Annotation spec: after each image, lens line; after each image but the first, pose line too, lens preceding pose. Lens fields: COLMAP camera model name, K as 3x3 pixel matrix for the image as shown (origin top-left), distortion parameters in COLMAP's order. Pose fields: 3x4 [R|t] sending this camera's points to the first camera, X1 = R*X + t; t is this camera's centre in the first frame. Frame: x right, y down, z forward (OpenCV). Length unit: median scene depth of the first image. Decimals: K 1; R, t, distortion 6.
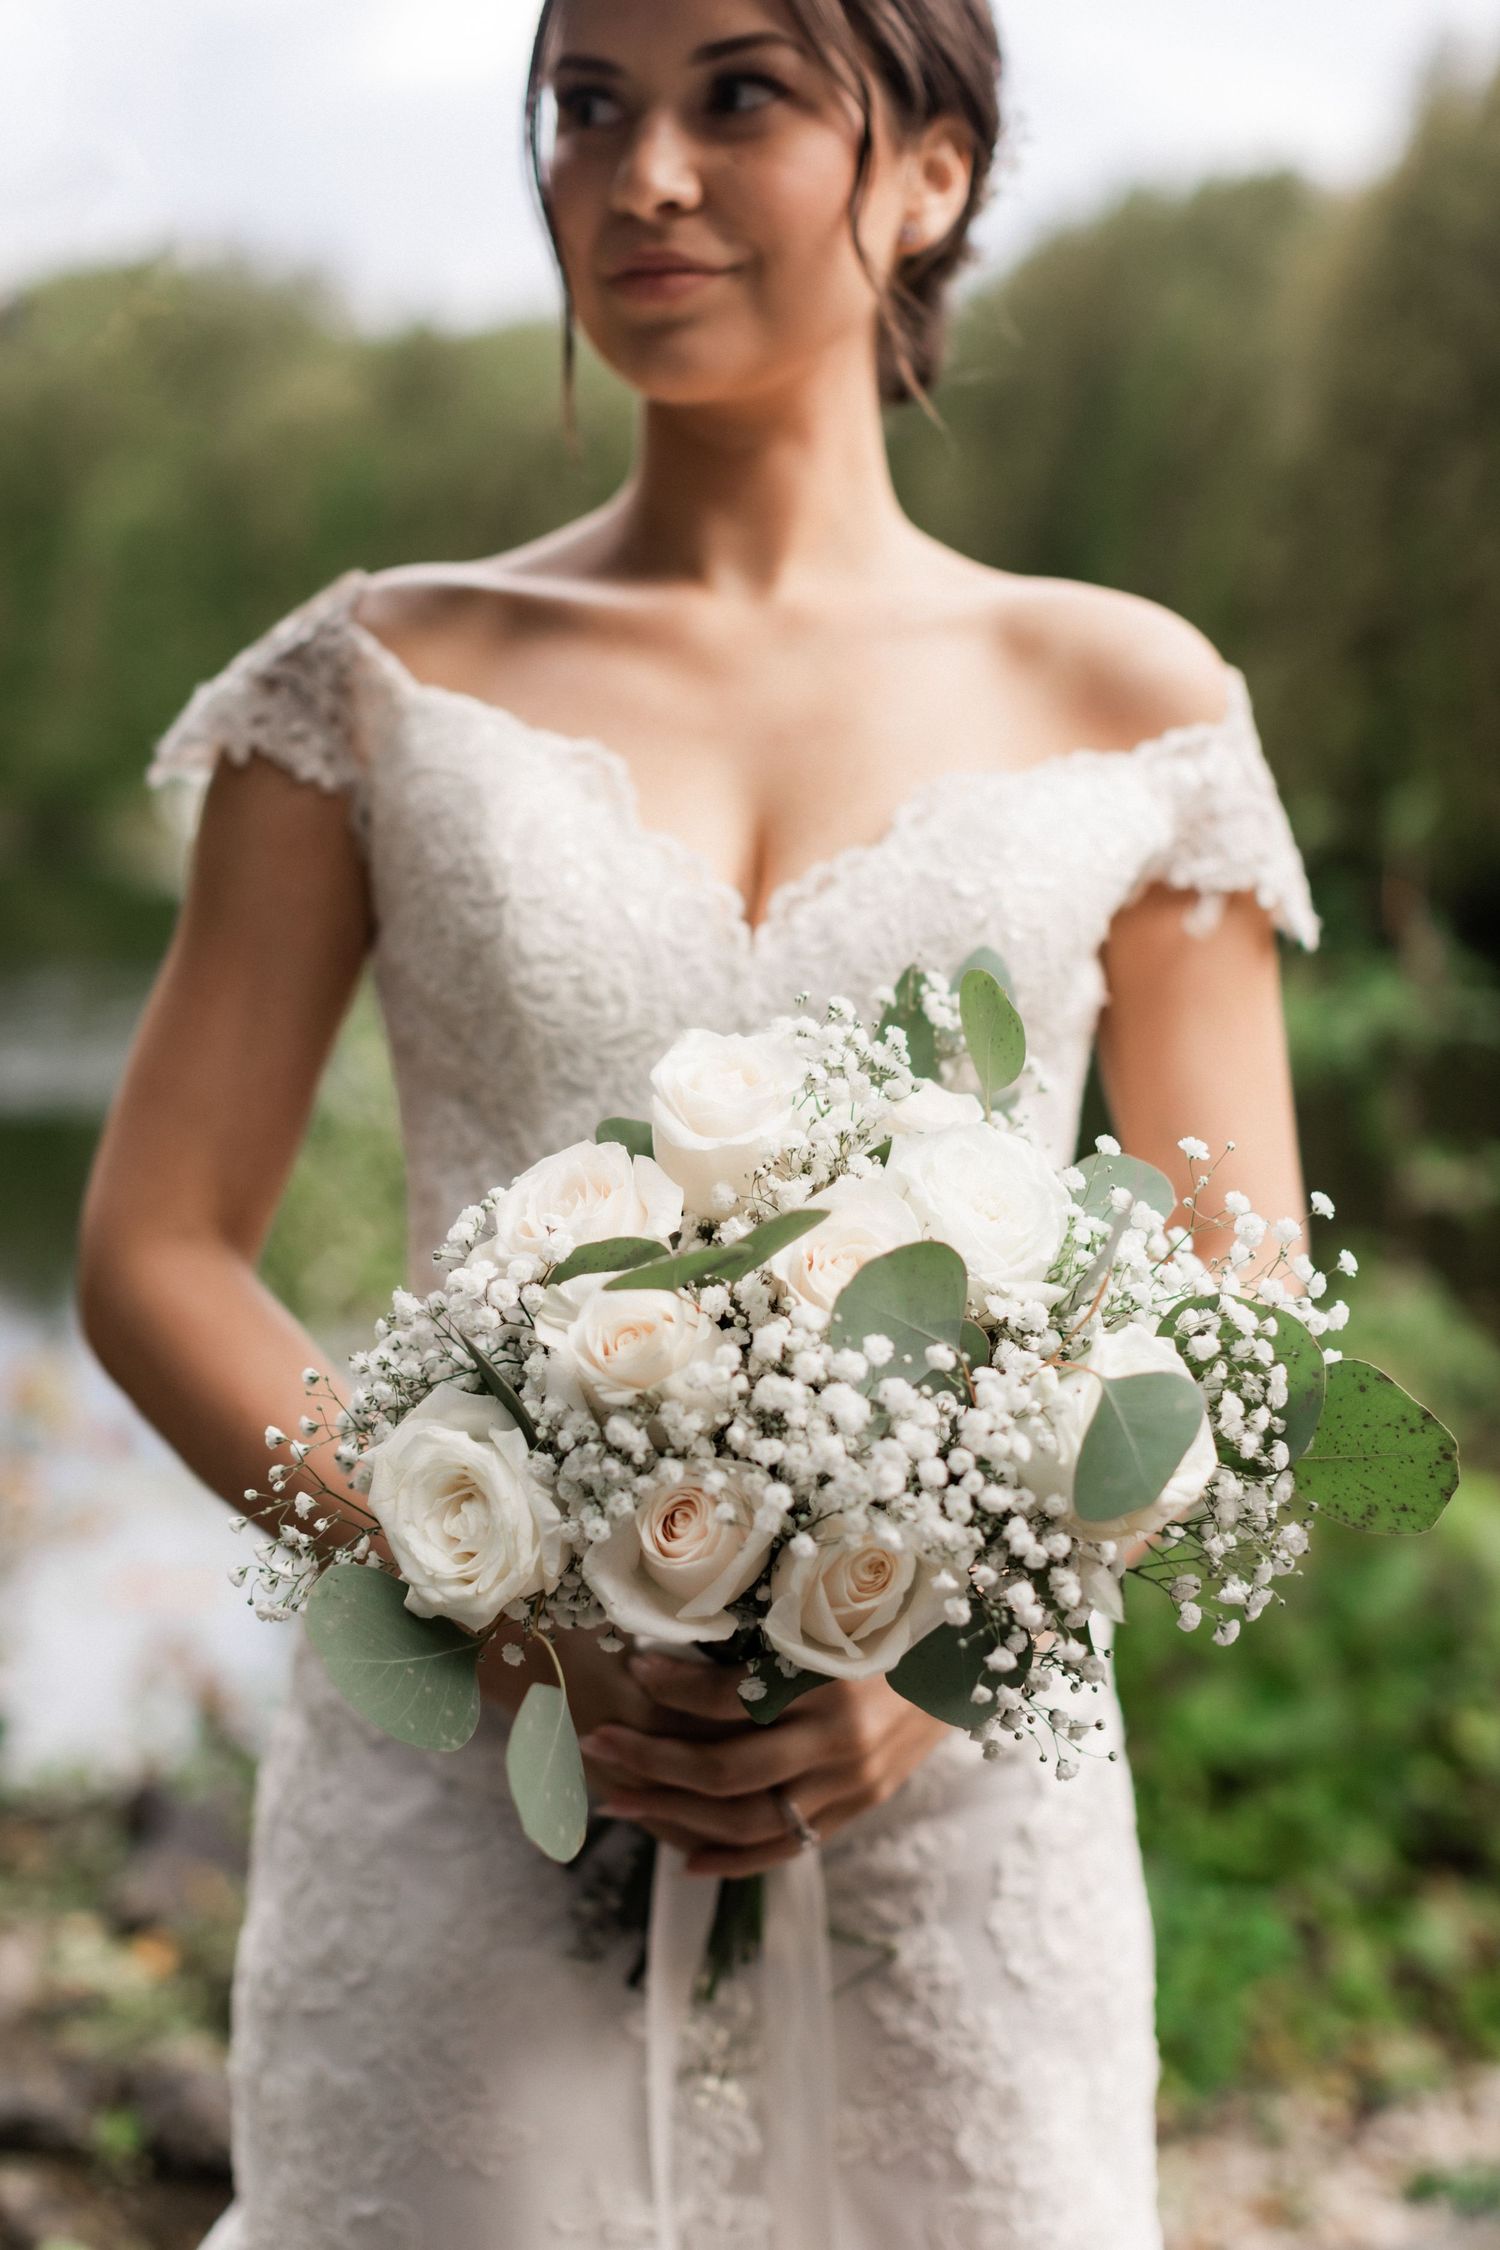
lens RADIAL K [[3191.1, 0, 766.0], [0, 3191.1, 1135.3], [0, 0, 1]] dist [0.019332, 0.000000]
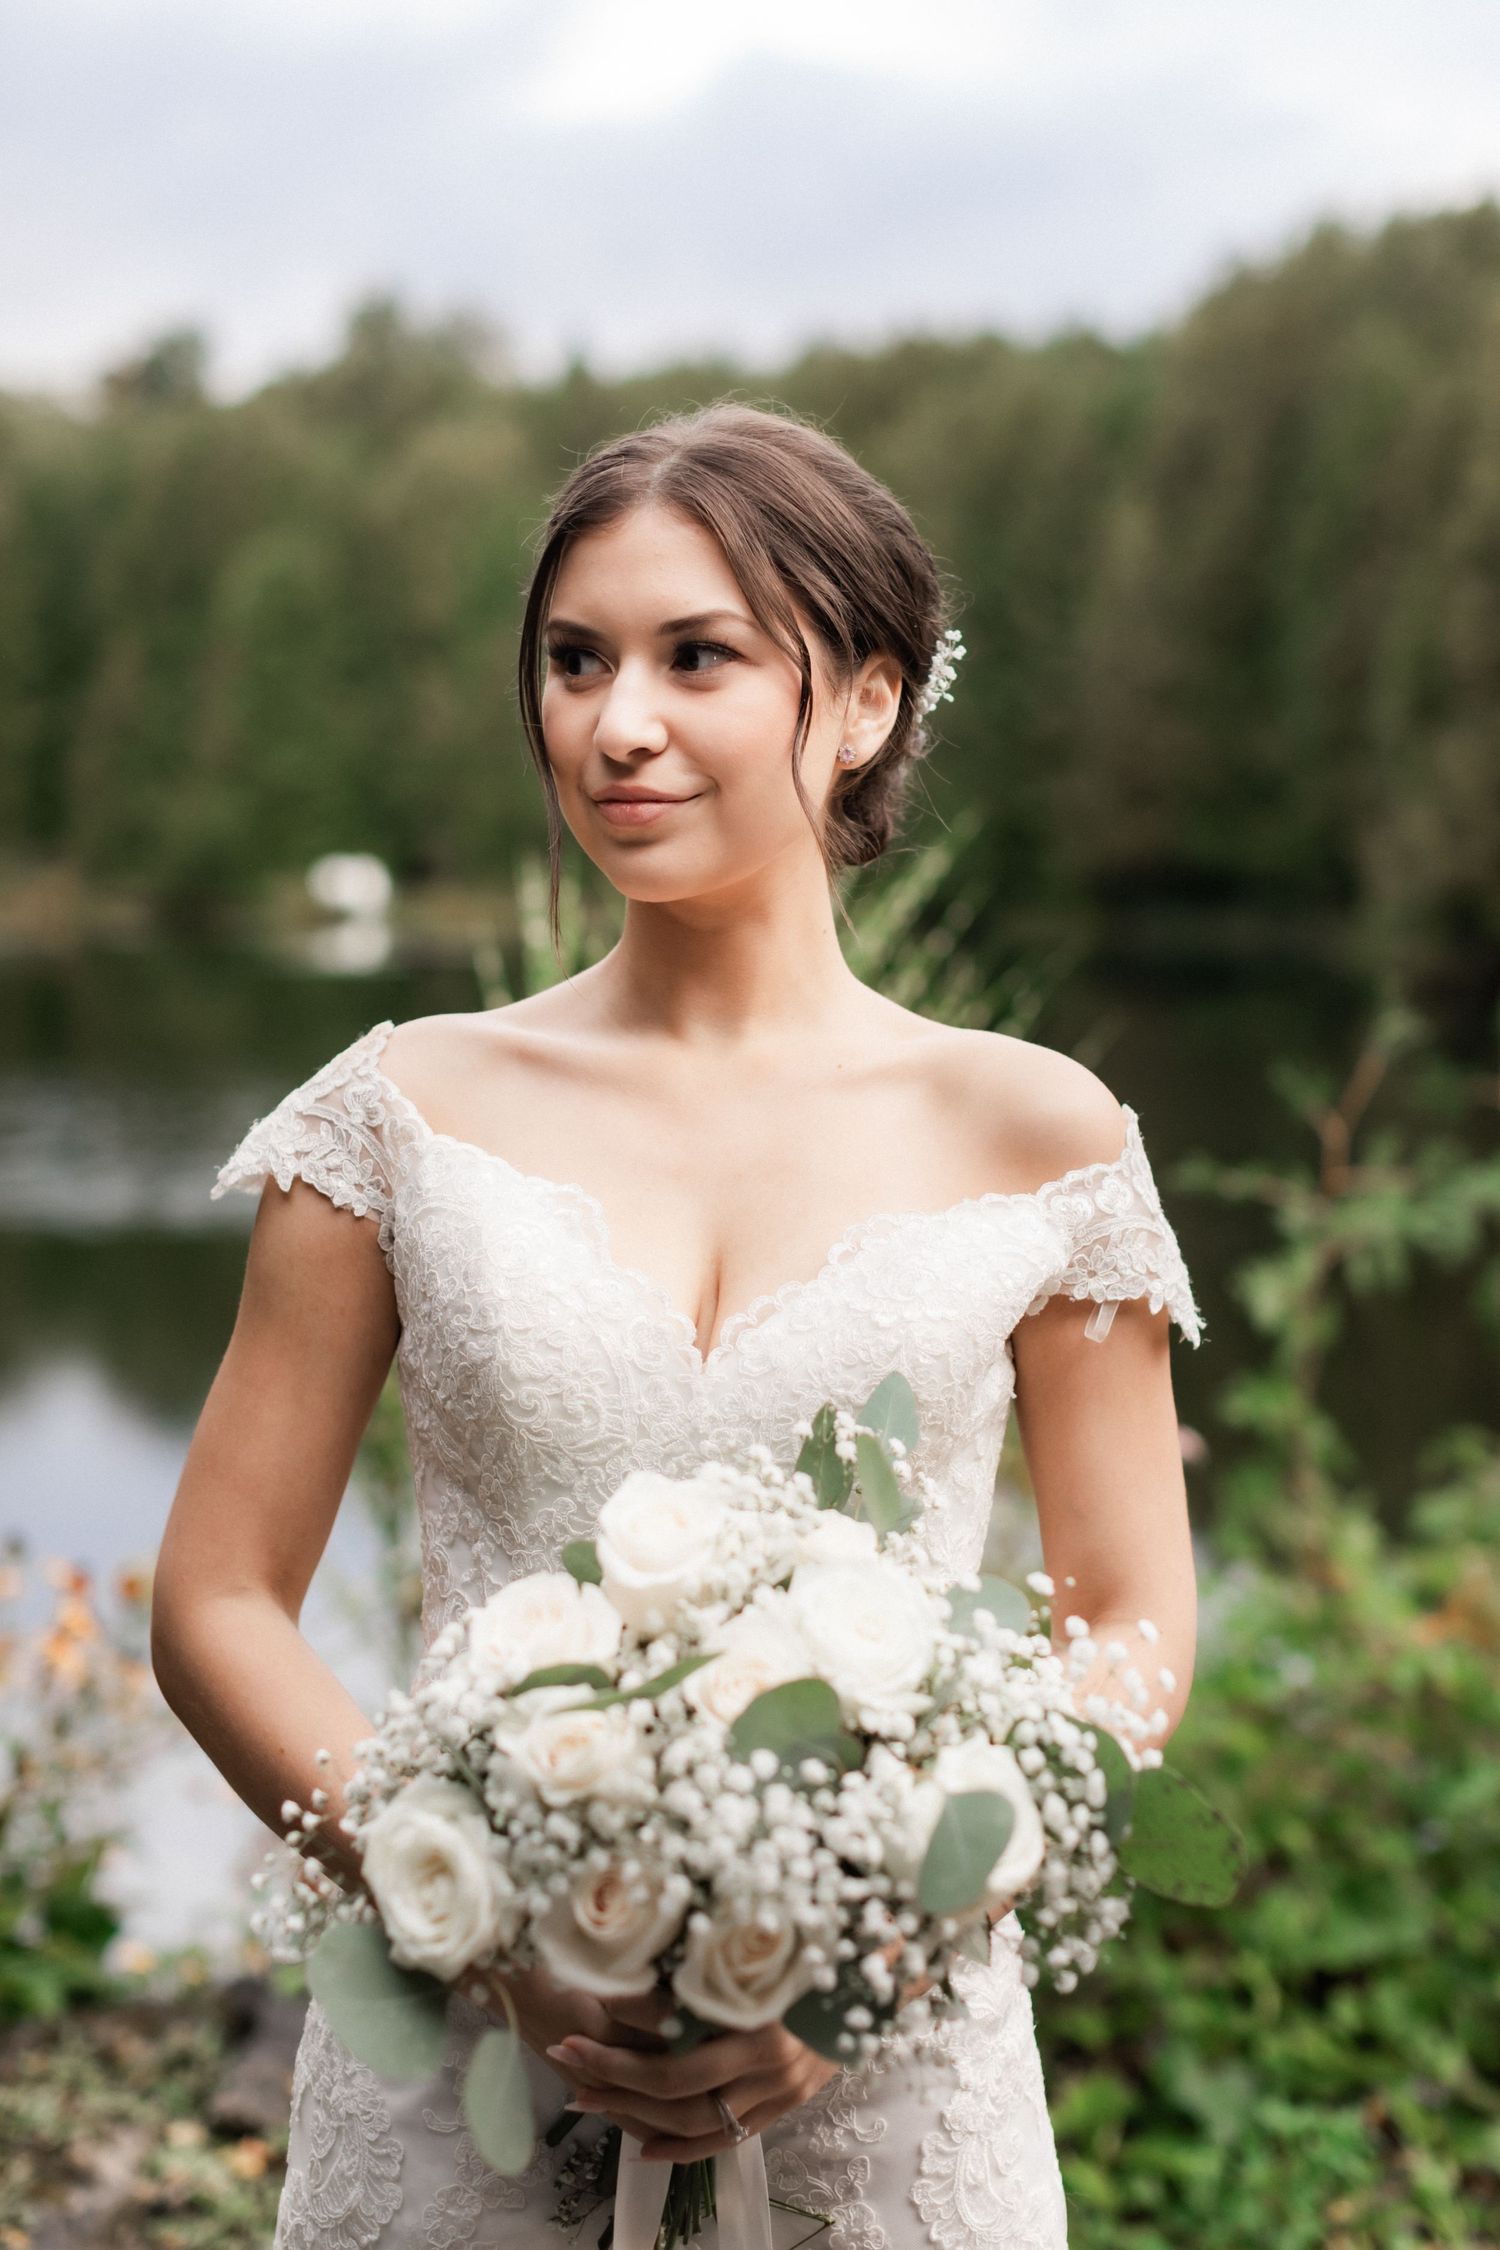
lens RADIAL K [[3191.1, 0, 752.9], [0, 3191.1, 1148.5], [0, 0, 1]] dist [0.019332, 0.000000]
pose [[0.999003, -0.003159, -0.044533, 0.071072], [0.001602, 0.999388, -0.034957, -0.105191], [0.044616, 0.034851, 0.998396, -0.206324]]
